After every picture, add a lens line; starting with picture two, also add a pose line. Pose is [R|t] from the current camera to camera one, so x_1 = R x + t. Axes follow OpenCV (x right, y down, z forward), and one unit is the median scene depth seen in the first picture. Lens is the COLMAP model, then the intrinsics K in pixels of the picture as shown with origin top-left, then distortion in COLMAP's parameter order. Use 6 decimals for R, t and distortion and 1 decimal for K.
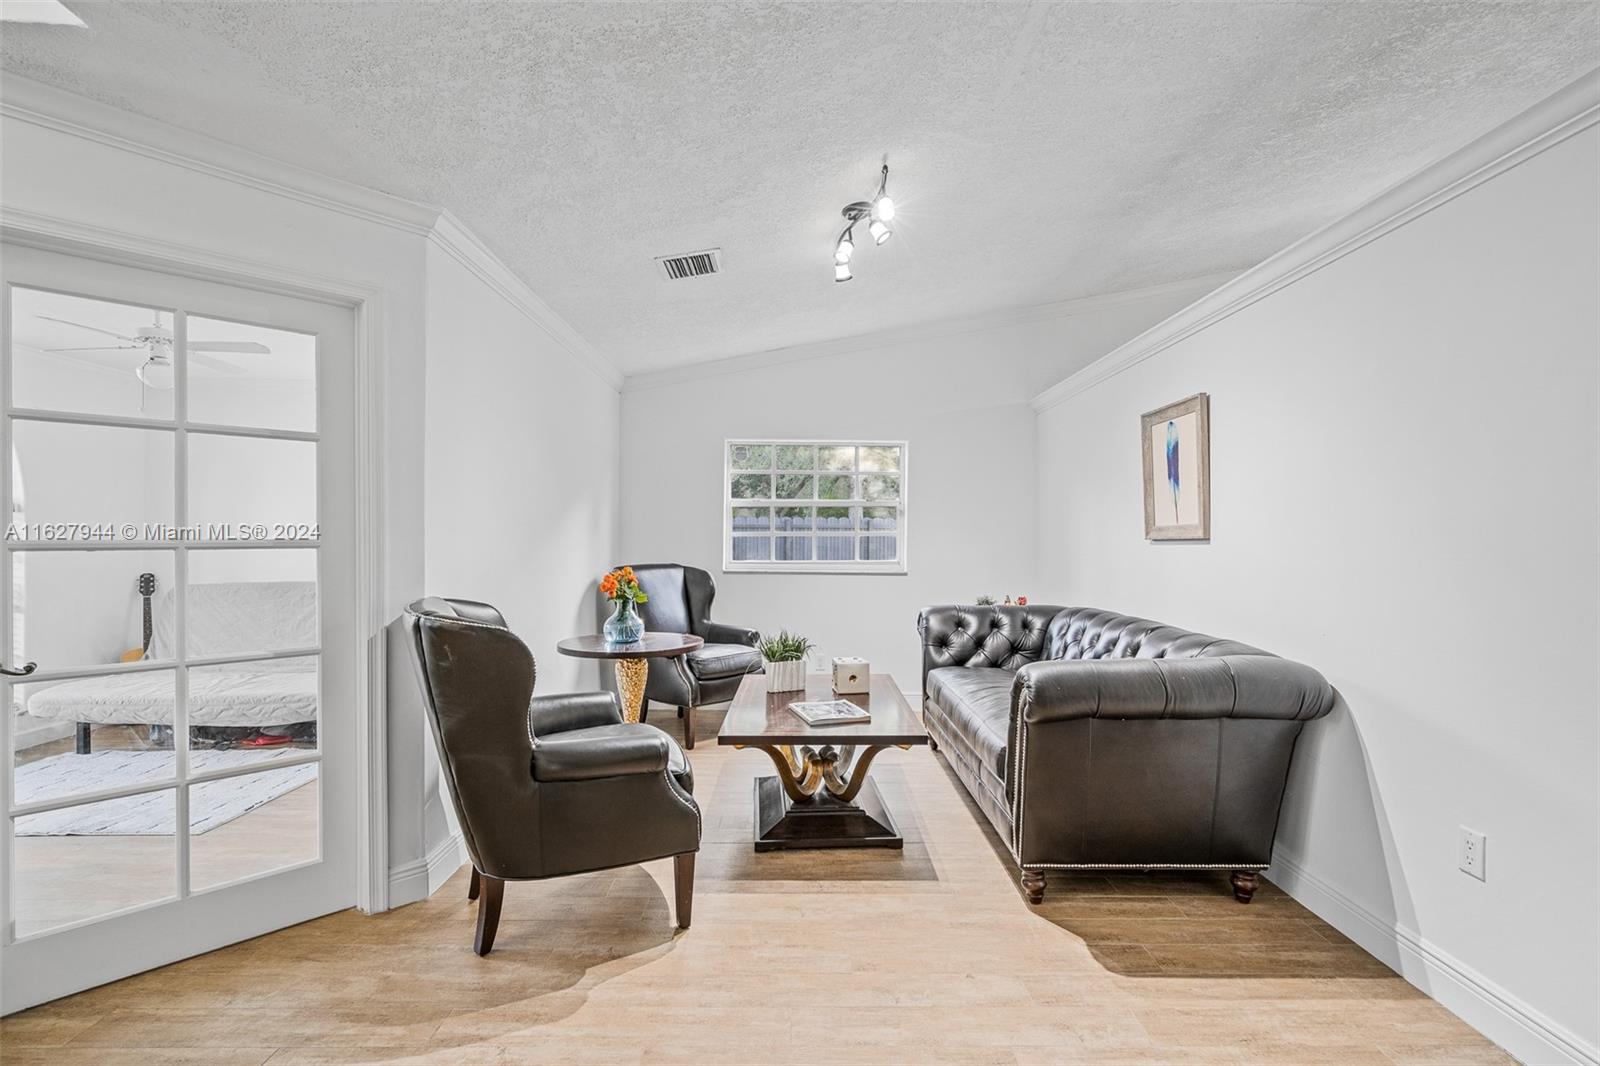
lens RADIAL K [[721.4, 0, 796.6], [0, 721.4, 541.0], [0, 0, 1]] dist [-0.003000, -0.000294]
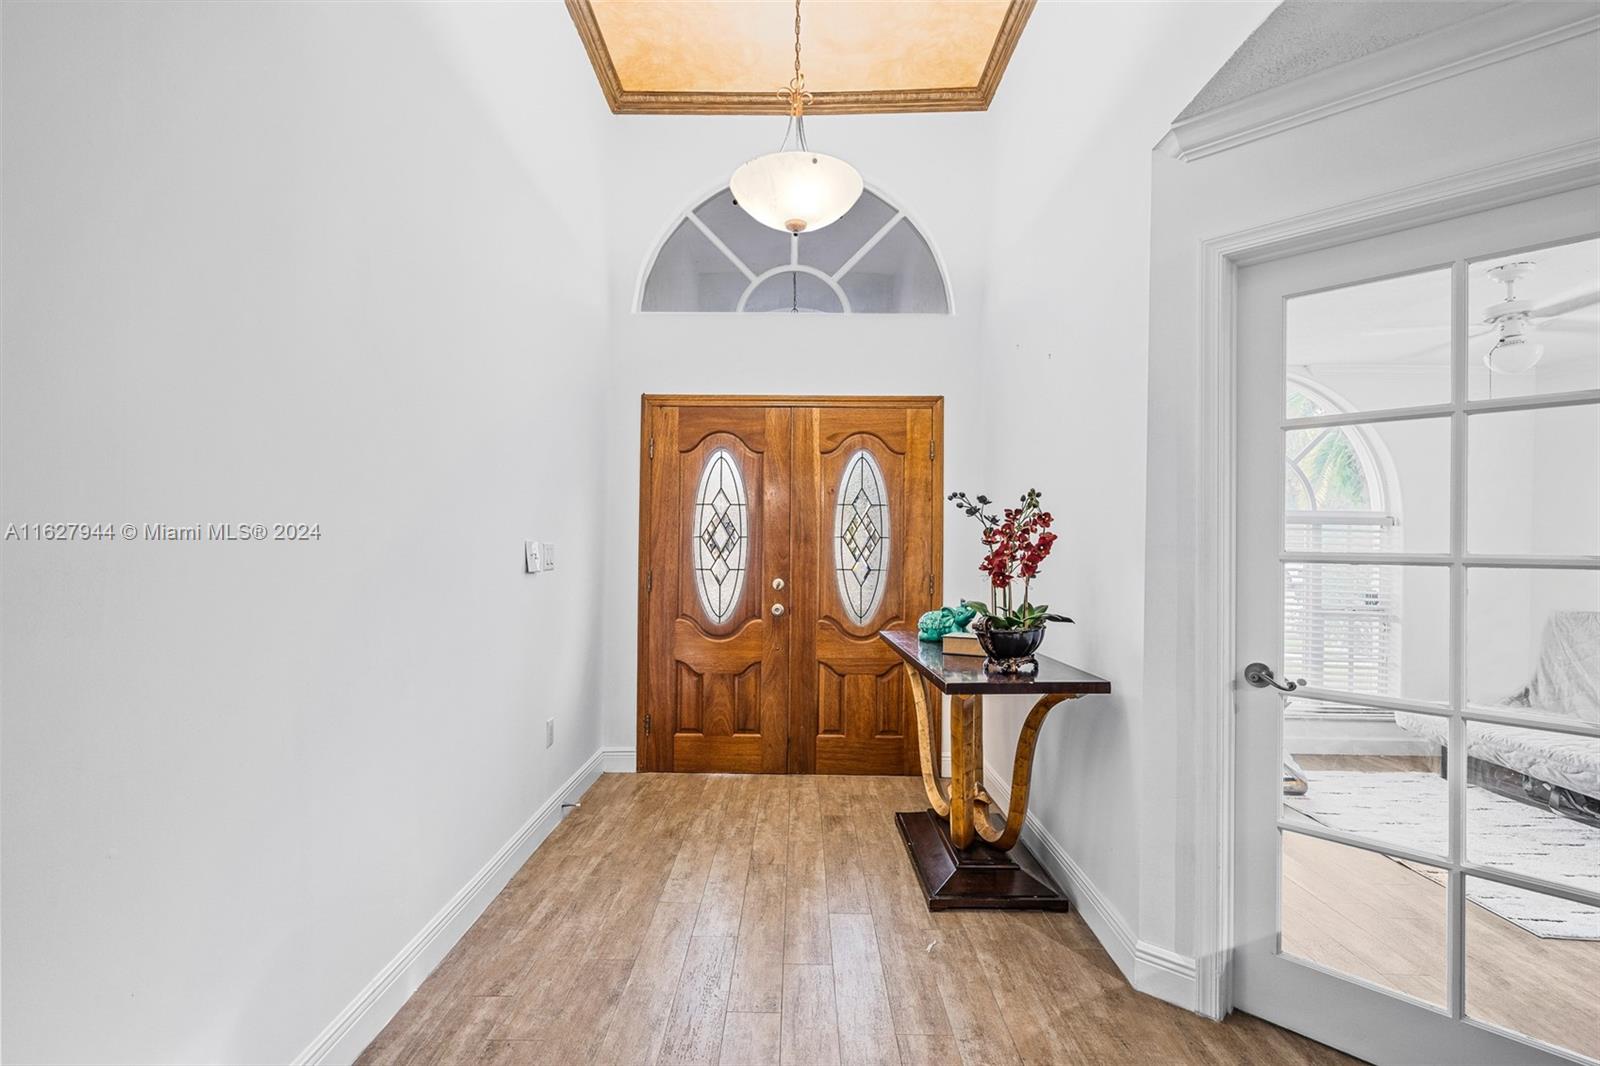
lens RADIAL K [[723.5, 0, 794.2], [0, 723.5, 536.3], [0, 0, 1]] dist [-0.005351, 0.001124]
pose [[-0.009402, -0.008205, -0.999922, -0.046601], [-0.017924, 0.999807, -0.008035, -0.001276], [0.999795, 0.017847, -0.009547, 0.196791]]
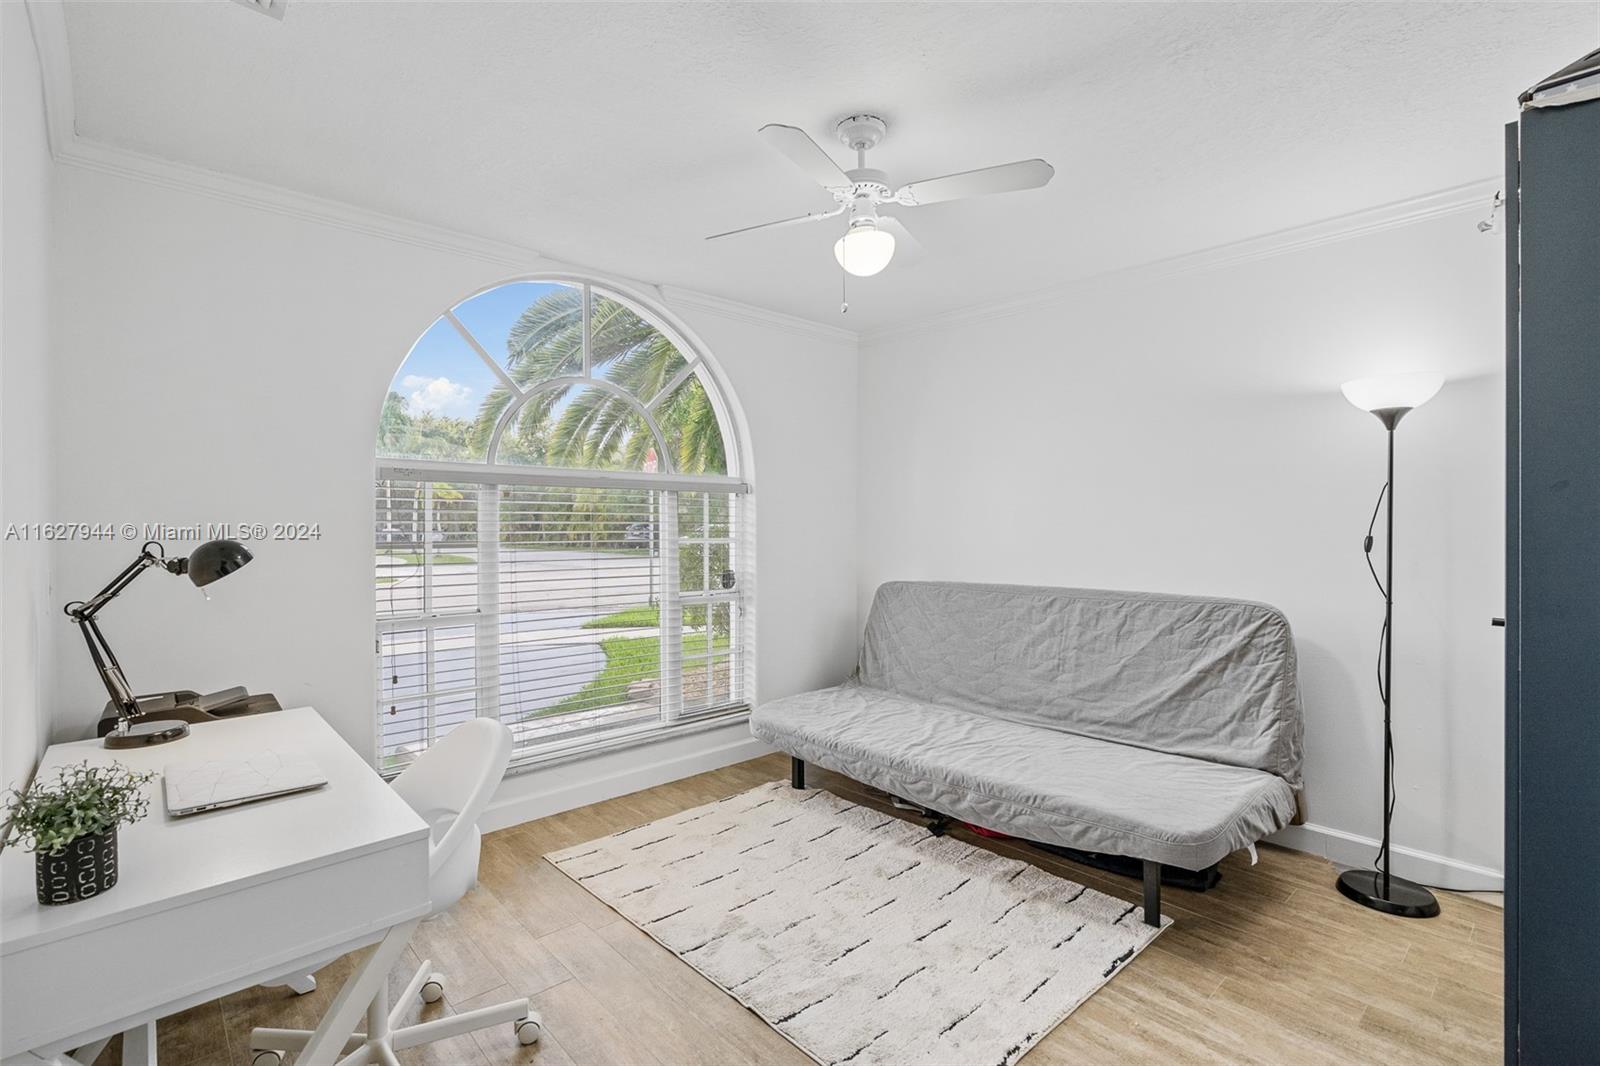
lens RADIAL K [[724.9, 0, 792.9], [0, 724.9, 528.6], [0, 0, 1]] dist [-0.004209, 0.000034]
pose [[0.669556, 0.001537, -0.742760, -0.528338], [0.002003, 0.999990, 0.003875, -0.000767], [0.742759, -0.004082, 0.669547, 0.610441]]
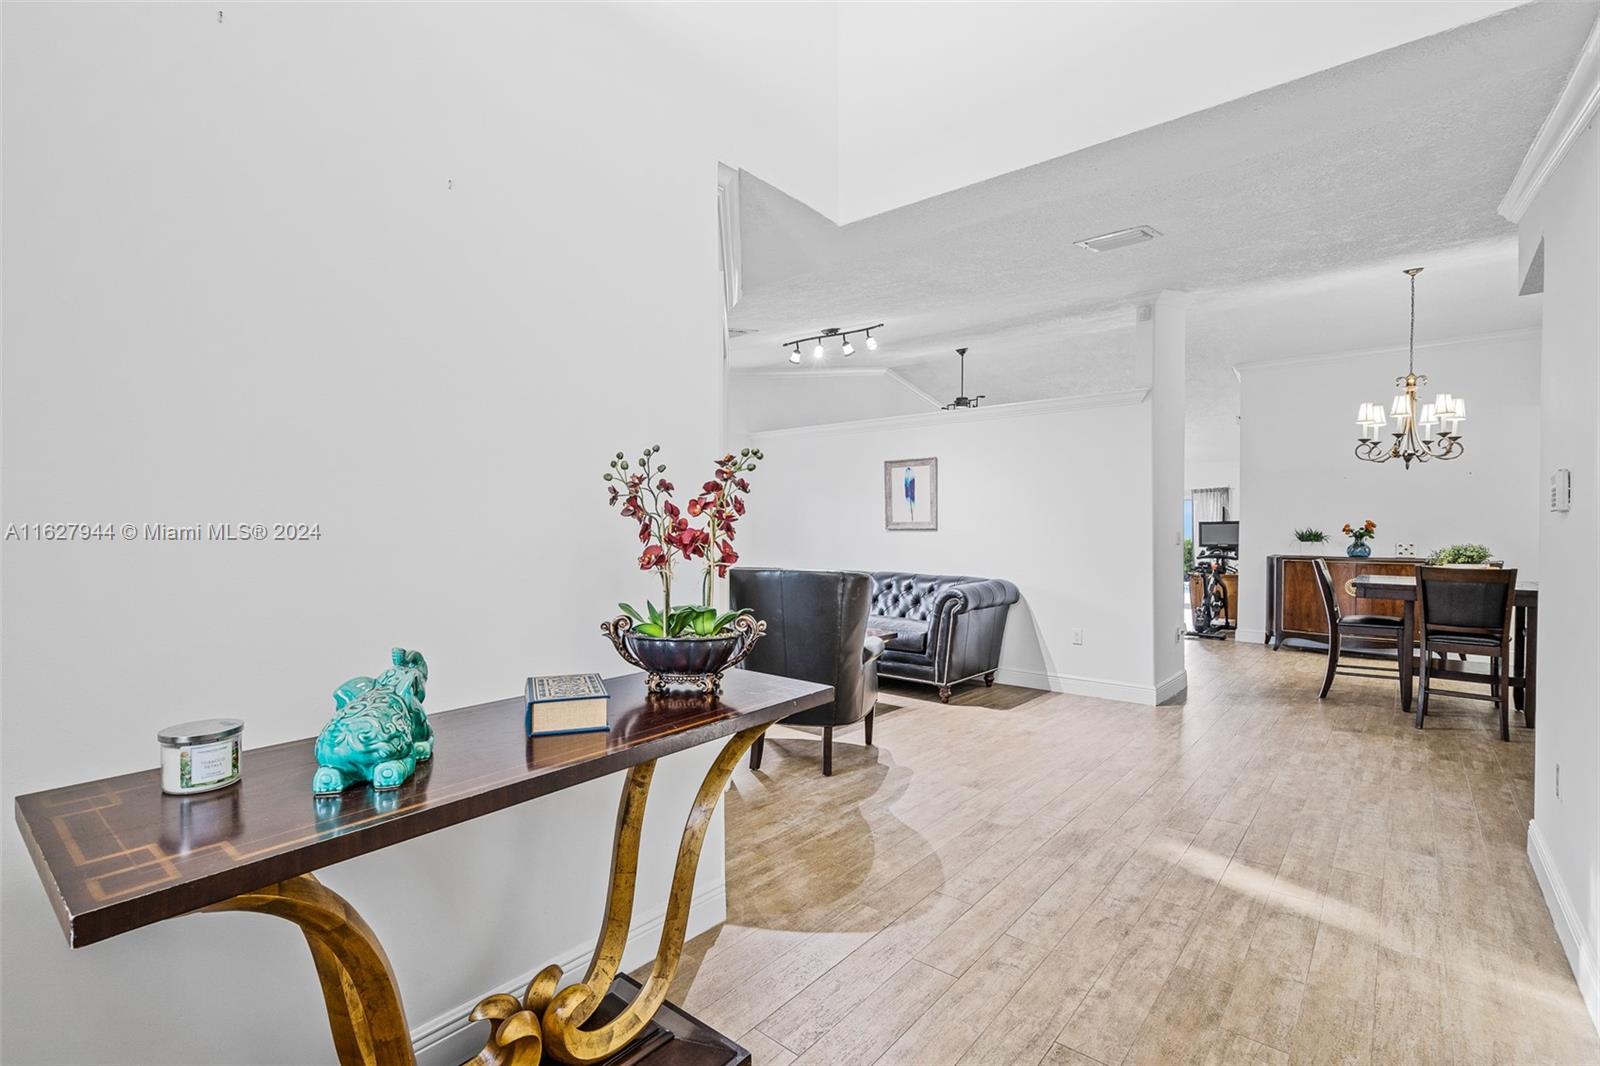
lens RADIAL K [[721.4, 0, 796.6], [0, 721.4, 541.0], [0, 0, 1]] dist [-0.003000, -0.000294]
pose [[0.646960, -0.007116, 0.762491, -1.196313], [-0.001381, 0.999944, 0.010504, 0.009658], [-0.762522, -0.007849, 0.646914, -0.013355]]
